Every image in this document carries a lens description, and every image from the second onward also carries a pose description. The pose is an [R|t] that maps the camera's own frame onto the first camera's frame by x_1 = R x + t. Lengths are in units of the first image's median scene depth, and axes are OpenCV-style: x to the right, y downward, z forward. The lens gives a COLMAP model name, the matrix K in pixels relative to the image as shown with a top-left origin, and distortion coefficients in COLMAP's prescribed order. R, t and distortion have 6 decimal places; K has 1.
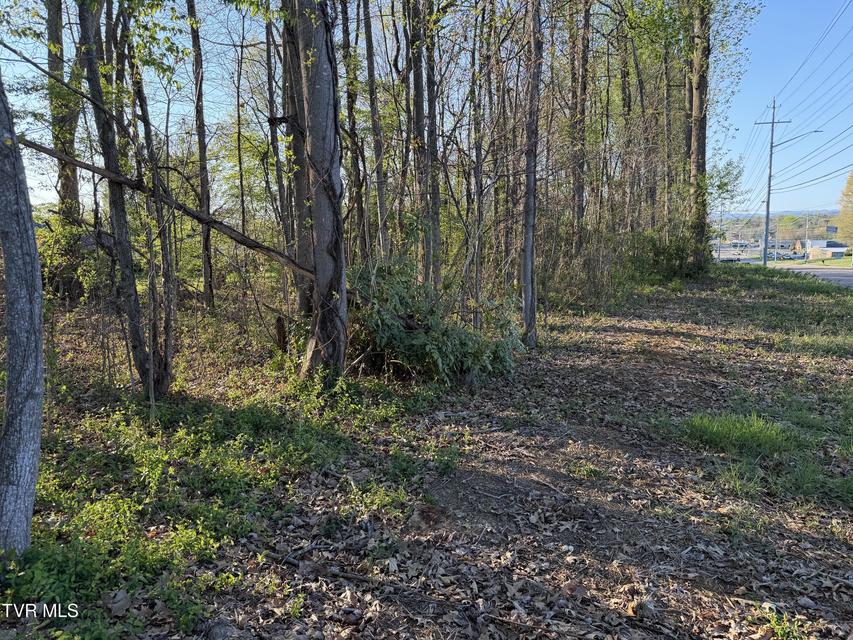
lens RADIAL K [[604.3, 0, 433.2], [0, 604.3, 319.7], [0, 0, 1]] dist [0.055621, -0.063446]
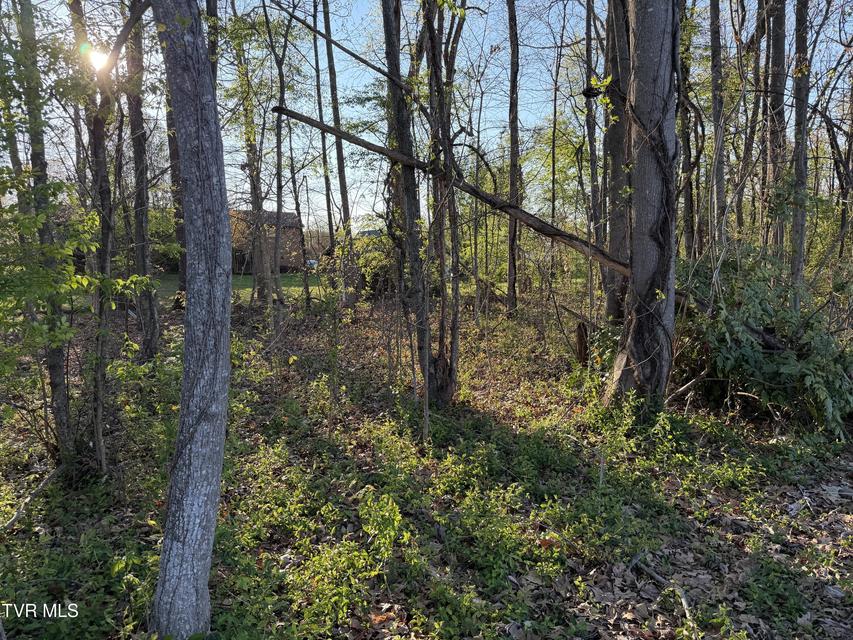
lens RADIAL K [[604.3, 0, 418.1], [0, 604.3, 320.6], [0, 0, 1]] dist [0.055621, -0.063446]
pose [[0.867787, 0.044504, -0.494939, -0.049877], [-0.049415, 0.998773, 0.003168, 0.001084], [0.494473, 0.021708, 0.868922, 0.225865]]
